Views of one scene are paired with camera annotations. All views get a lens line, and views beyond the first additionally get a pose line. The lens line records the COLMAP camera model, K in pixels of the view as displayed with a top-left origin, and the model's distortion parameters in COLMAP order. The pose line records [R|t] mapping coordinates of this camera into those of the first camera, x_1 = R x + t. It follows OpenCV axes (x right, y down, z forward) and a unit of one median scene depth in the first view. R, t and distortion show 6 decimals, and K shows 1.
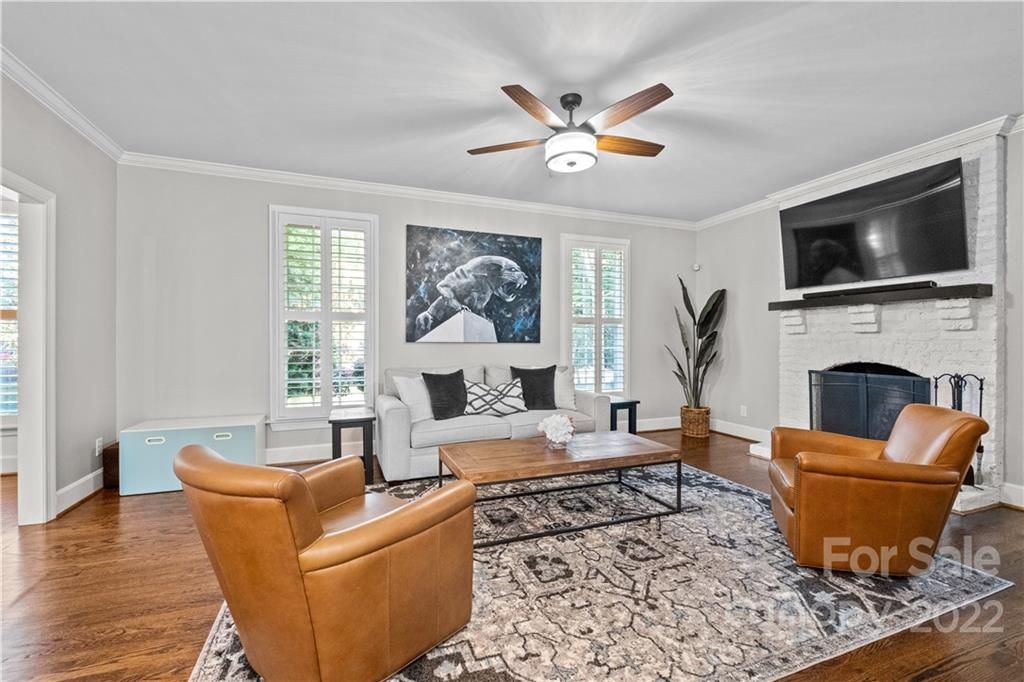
lens RADIAL K [[445.7, 0, 508.6], [0, 445.7, 342.8], [0, 0, 1]] dist [0.000607, -0.000111]
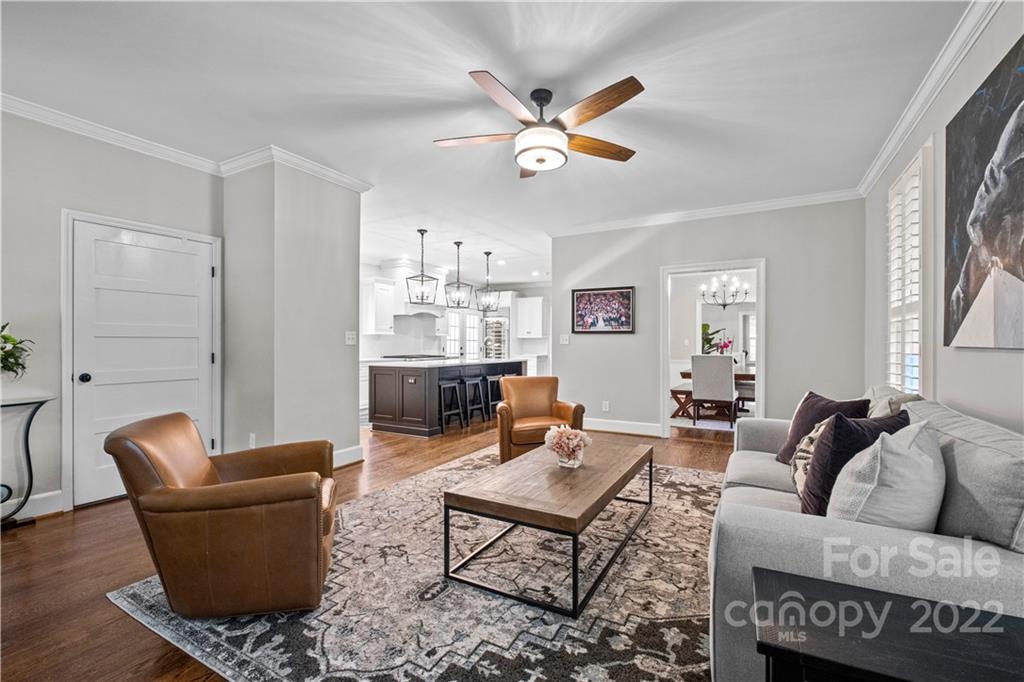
lens RADIAL K [[445.7, 0, 507.4], [0, 445.7, 341.7], [0, 0, 1]] dist [0.000607, -0.000111]
pose [[-0.777813, -0.004635, -0.628478, 0.738842], [-0.006955, 0.999975, 0.001233, -0.004738], [0.628457, 0.005330, -0.777826, 1.572556]]
